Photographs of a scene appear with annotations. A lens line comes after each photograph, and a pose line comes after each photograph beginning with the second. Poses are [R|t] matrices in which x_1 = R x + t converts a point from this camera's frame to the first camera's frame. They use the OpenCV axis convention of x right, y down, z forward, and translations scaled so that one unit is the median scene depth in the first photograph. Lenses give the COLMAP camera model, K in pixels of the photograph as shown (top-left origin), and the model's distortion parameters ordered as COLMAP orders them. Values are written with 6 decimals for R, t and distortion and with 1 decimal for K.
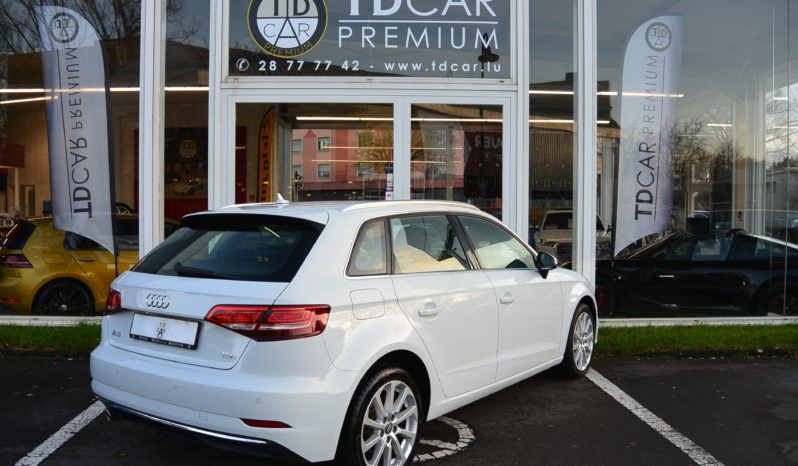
lens RADIAL K [[665.3, 0, 399.0], [0, 665.3, 233.0], [0, 0, 1]] dist [-0.133311, 0.066265]
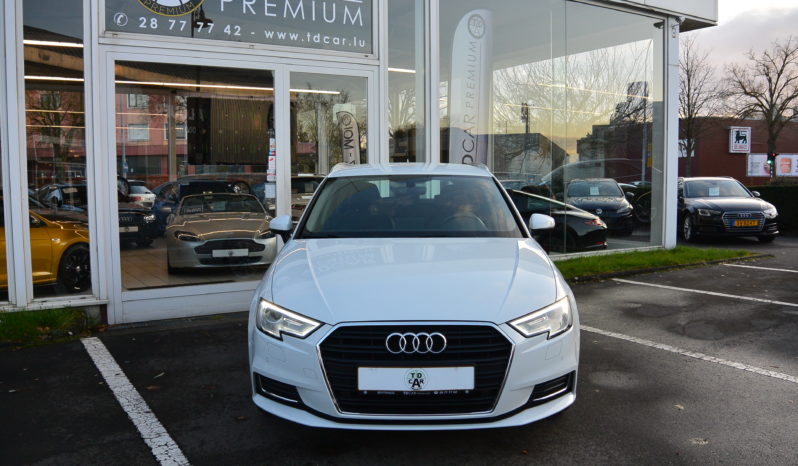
lens RADIAL K [[665.3, 0, 399.0], [0, 665.3, 233.0], [0, 0, 1]] dist [-0.133311, 0.066265]
pose [[0.872988, -0.050324, 0.485139, -0.349742], [0.023098, 0.997813, 0.061939, -0.001486], [-0.487195, -0.042866, 0.872241, -0.002888]]
